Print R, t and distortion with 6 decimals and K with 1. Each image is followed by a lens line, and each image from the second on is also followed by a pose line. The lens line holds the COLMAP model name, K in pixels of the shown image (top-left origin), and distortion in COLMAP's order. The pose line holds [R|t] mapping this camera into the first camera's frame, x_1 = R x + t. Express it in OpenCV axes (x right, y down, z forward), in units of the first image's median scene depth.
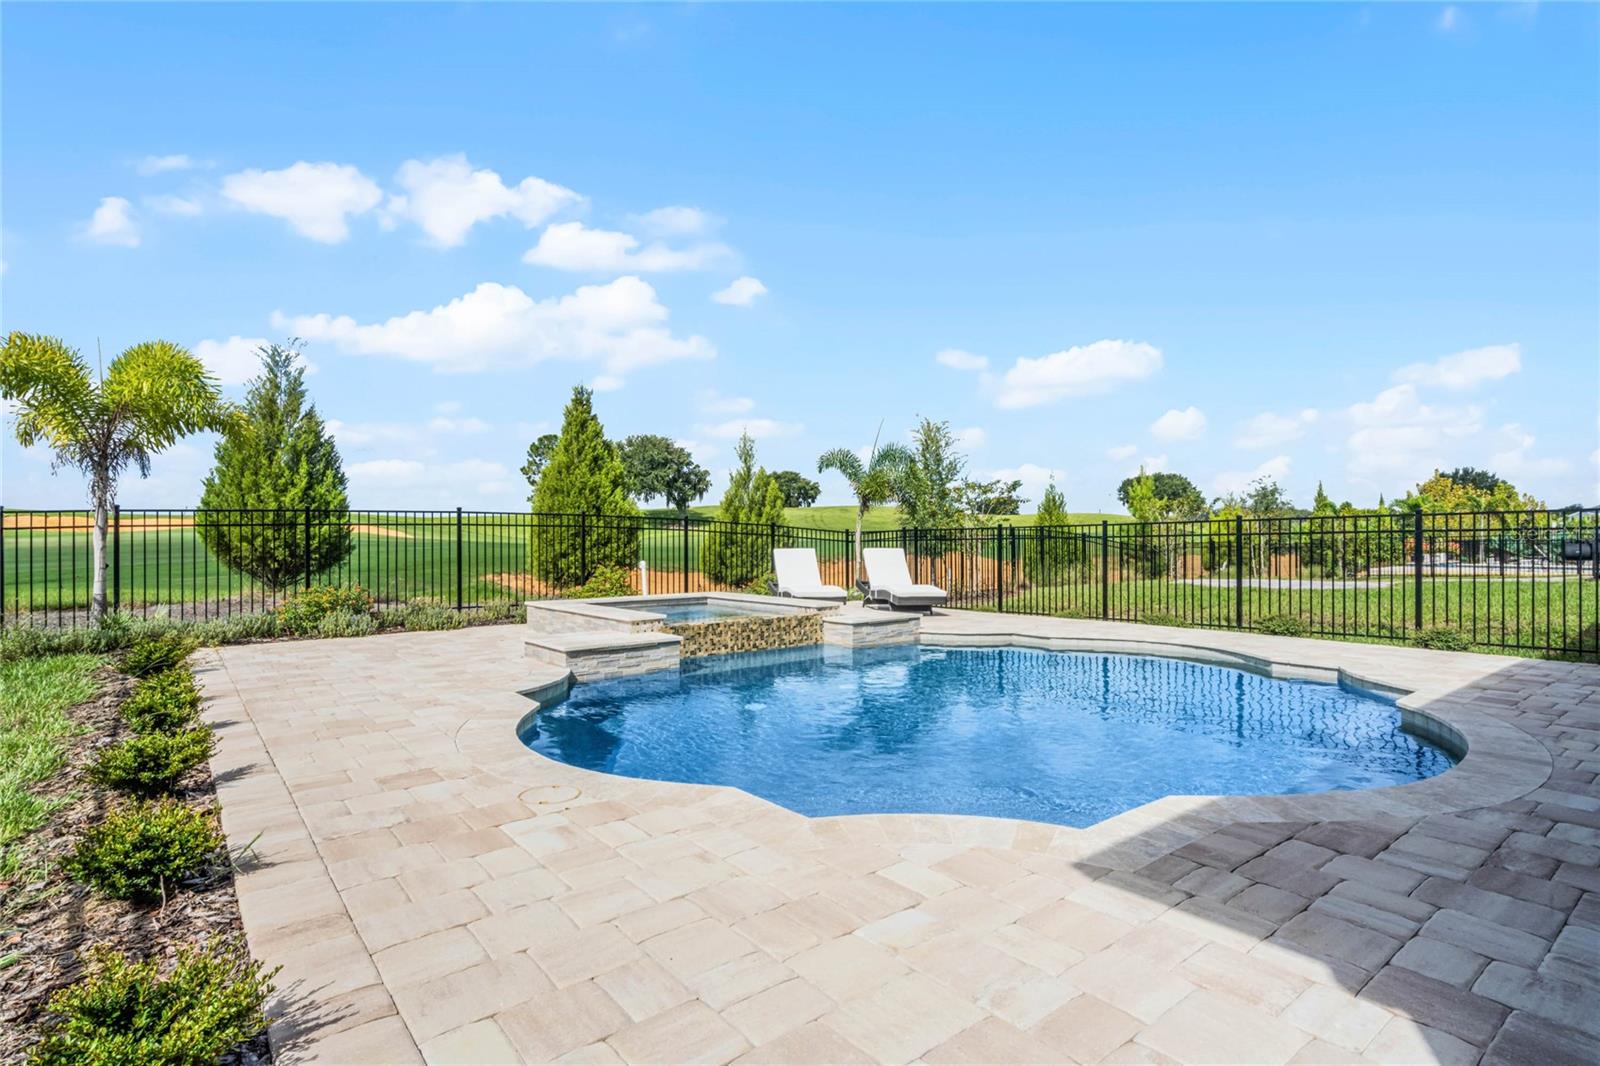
lens RADIAL K [[814.5, 0, 795.7], [0, 814.5, 526.7], [0, 0, 1]] dist [-0.001530, 0.001908]
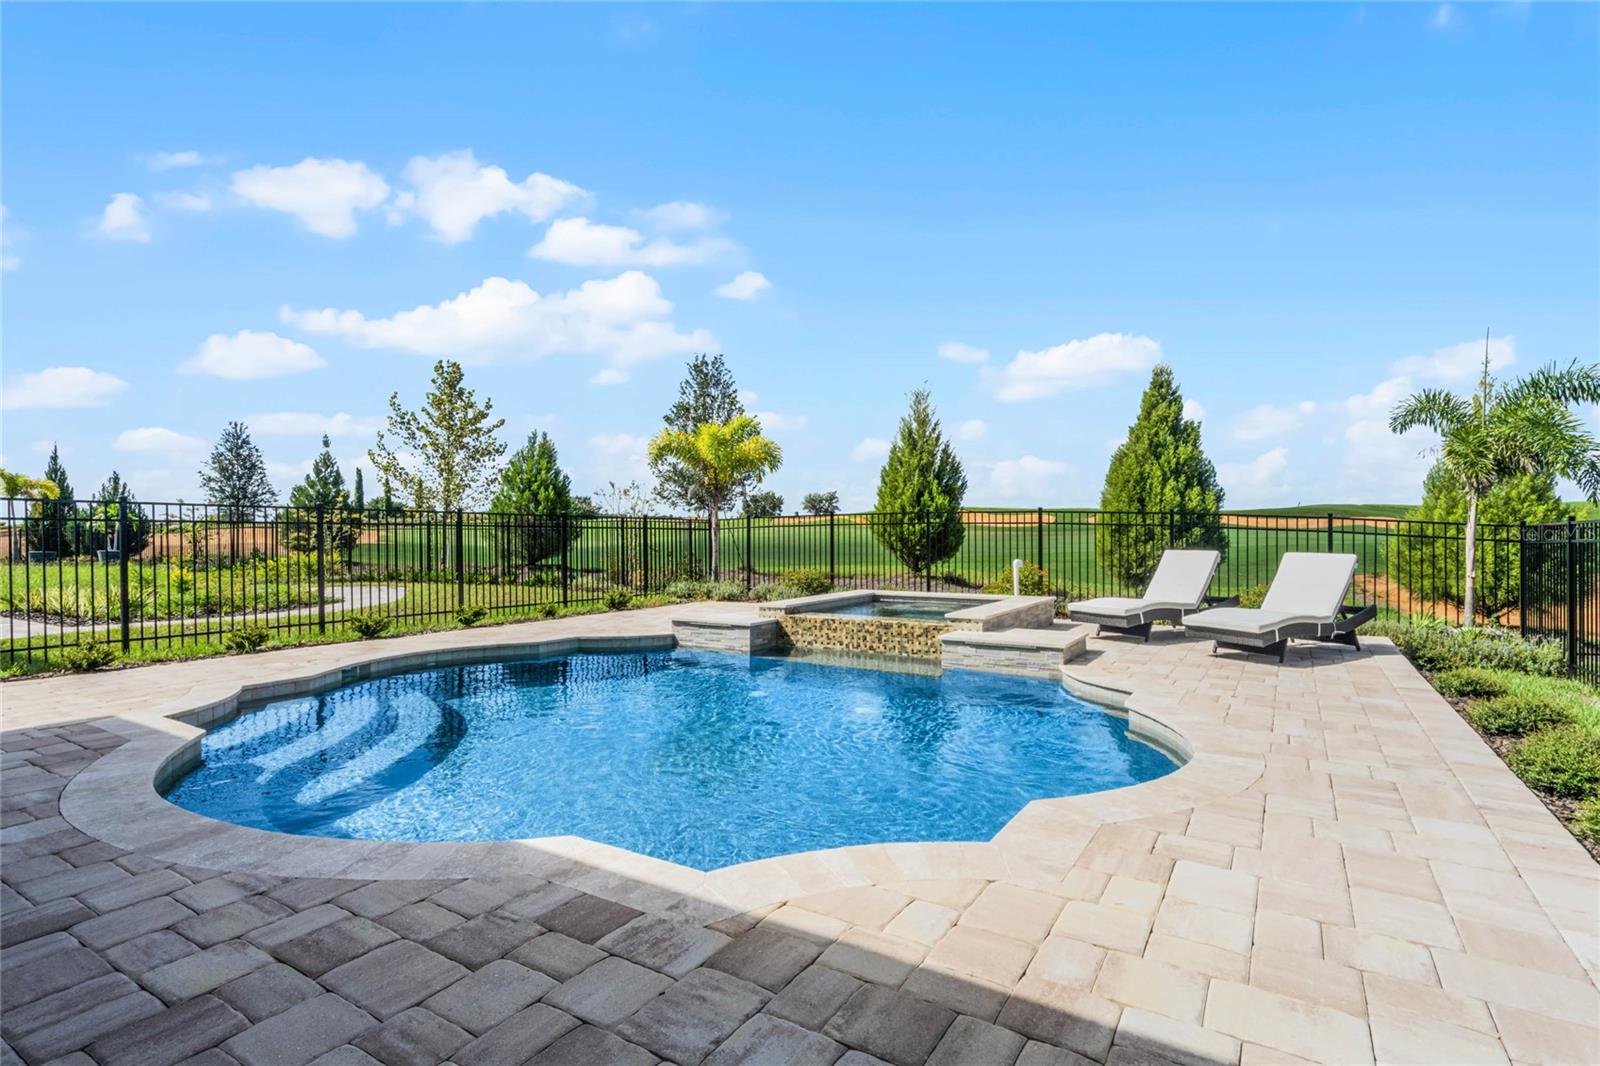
lens RADIAL K [[796.5, 0, 792.3], [0, 796.5, 536.2], [0, 0, 1]] dist [-0.004806, 0.000300]
pose [[0.319993, 0.006263, -0.947399, 0.771329], [0.013245, 0.999851, 0.011084, 0.001388], [0.947327, -0.016095, 0.319862, 0.575891]]
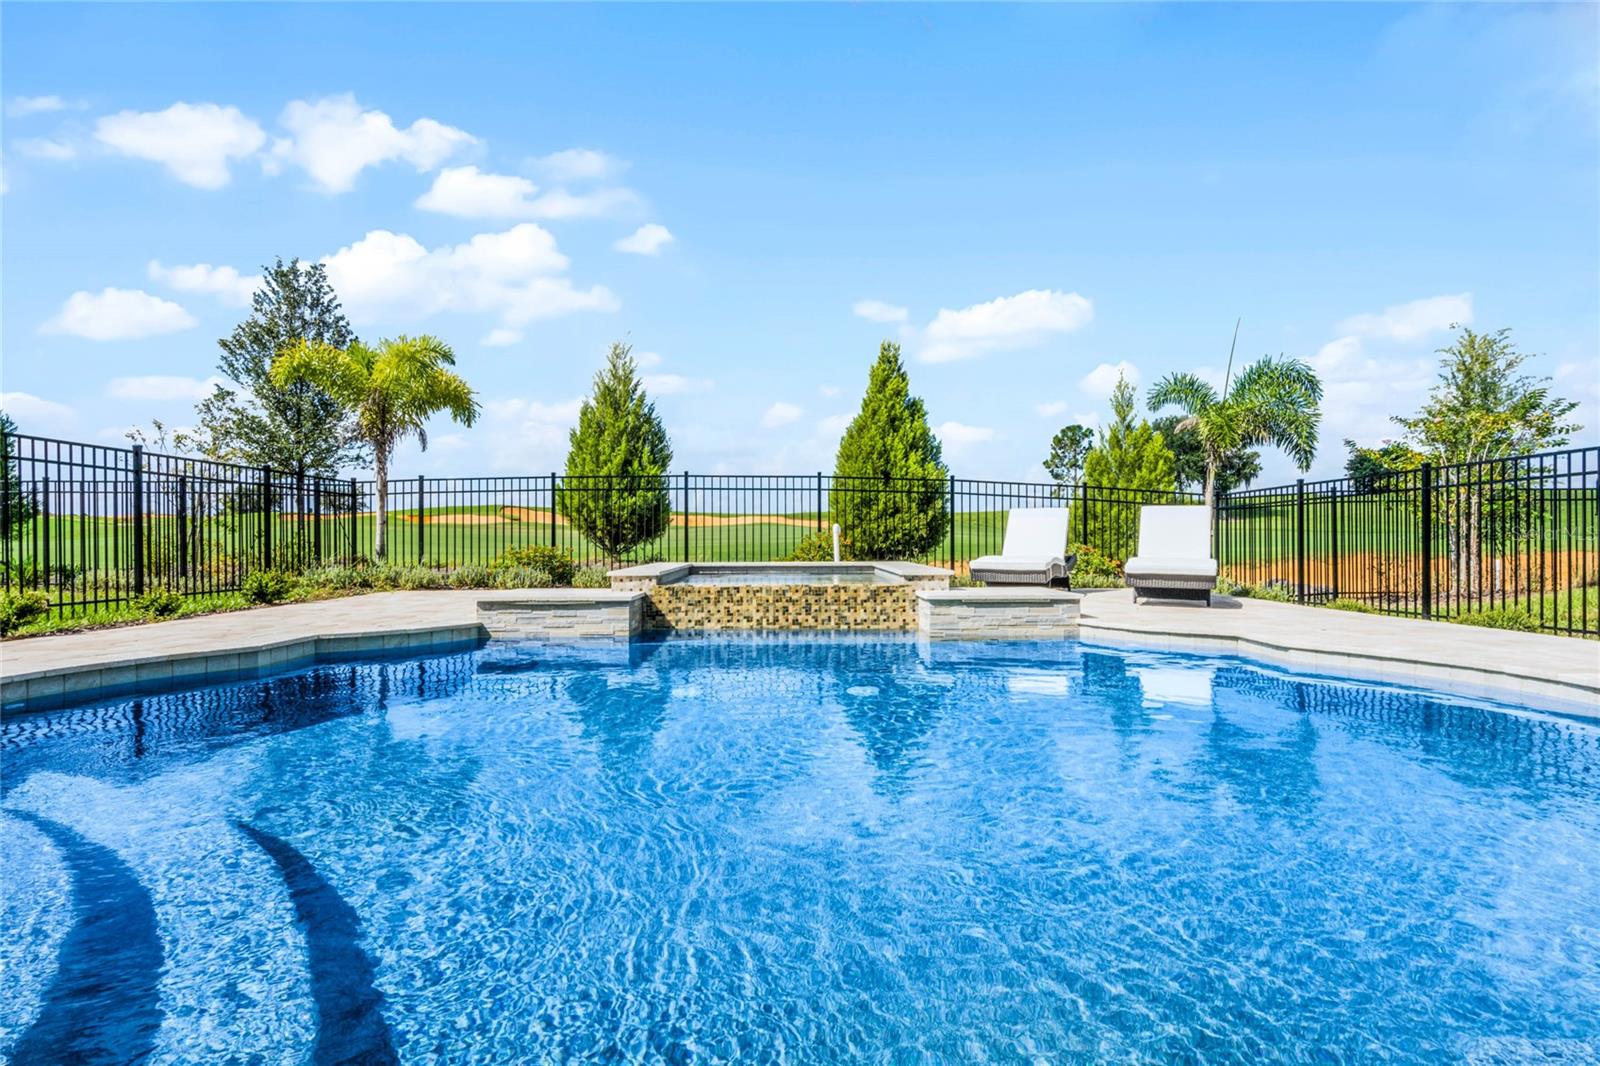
lens RADIAL K [[814.5, 0, 800.7], [0, 814.5, 541.1], [0, 0, 1]] dist [-0.001530, 0.001908]
pose [[0.783649, 0.004610, -0.621187, 0.384999], [0.006427, 0.999859, 0.015527, 0.058992], [0.621171, -0.016161, 0.783509, 0.406540]]
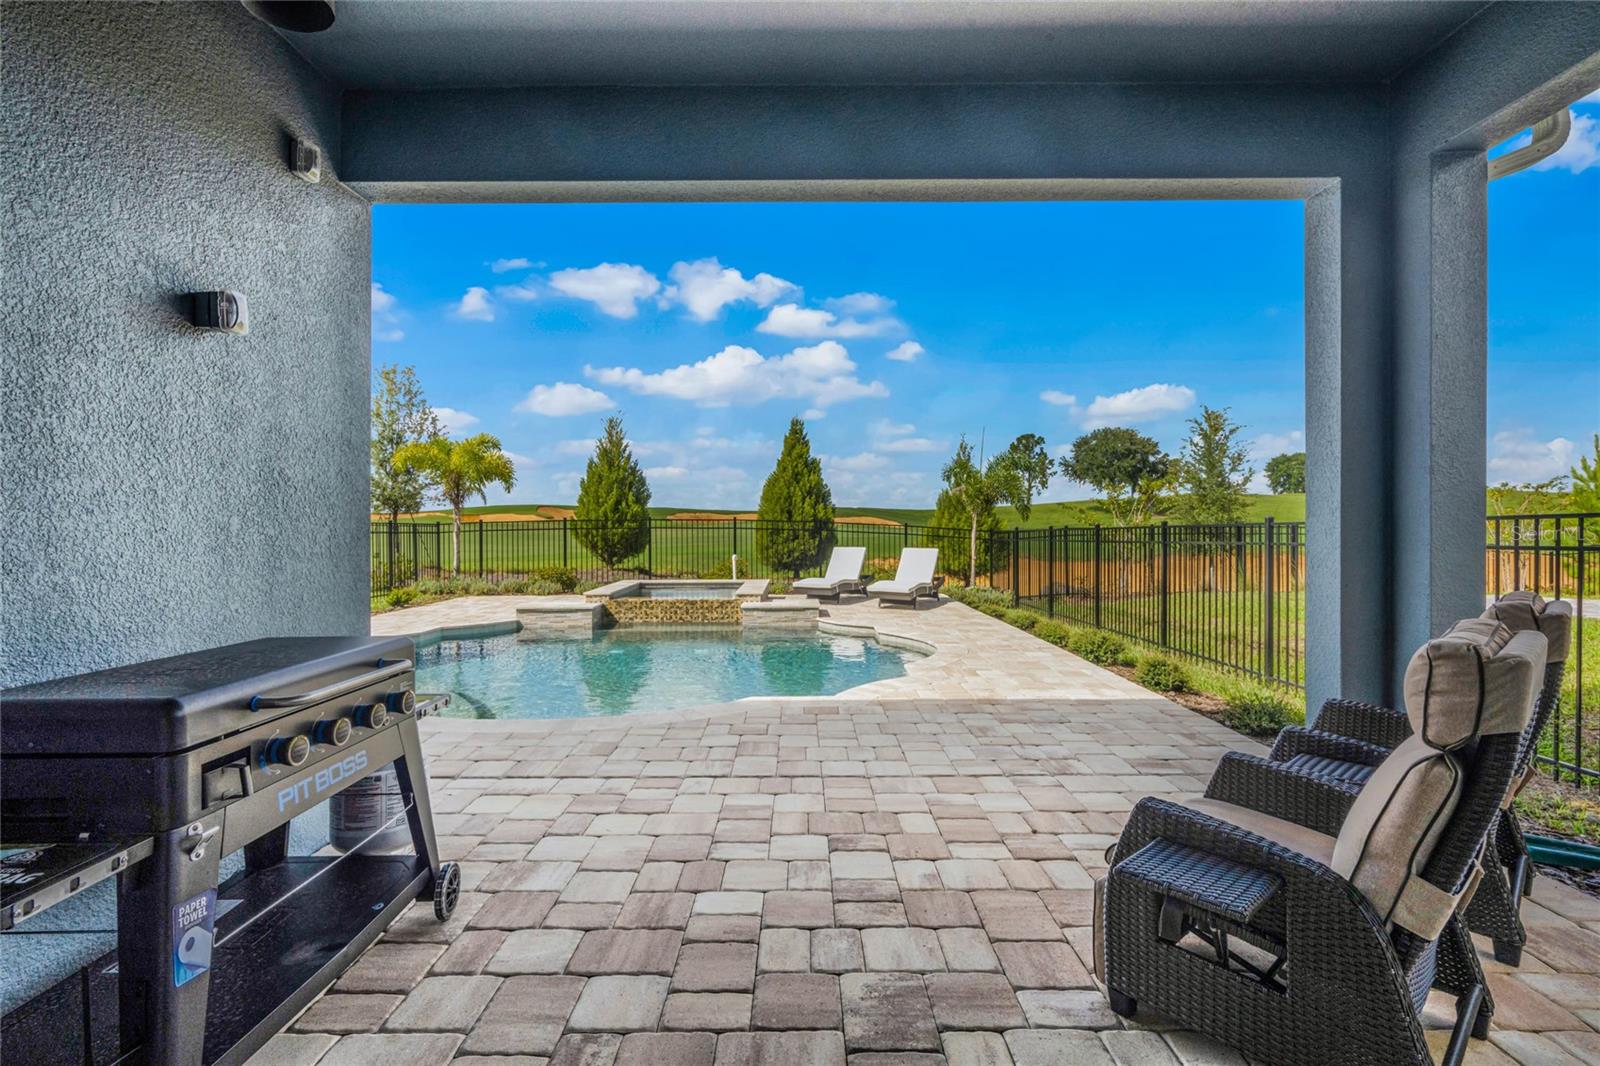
lens RADIAL K [[739.1, 0, 792.1], [0, 739.1, 536.4], [0, 0, 1]] dist [-0.001778, 0.002253]
pose [[0.769510, 0.009820, -0.638560, 0.859824], [0.009121, 0.999611, 0.026363, -0.025808], [0.638570, -0.026111, 0.769121, 0.136975]]
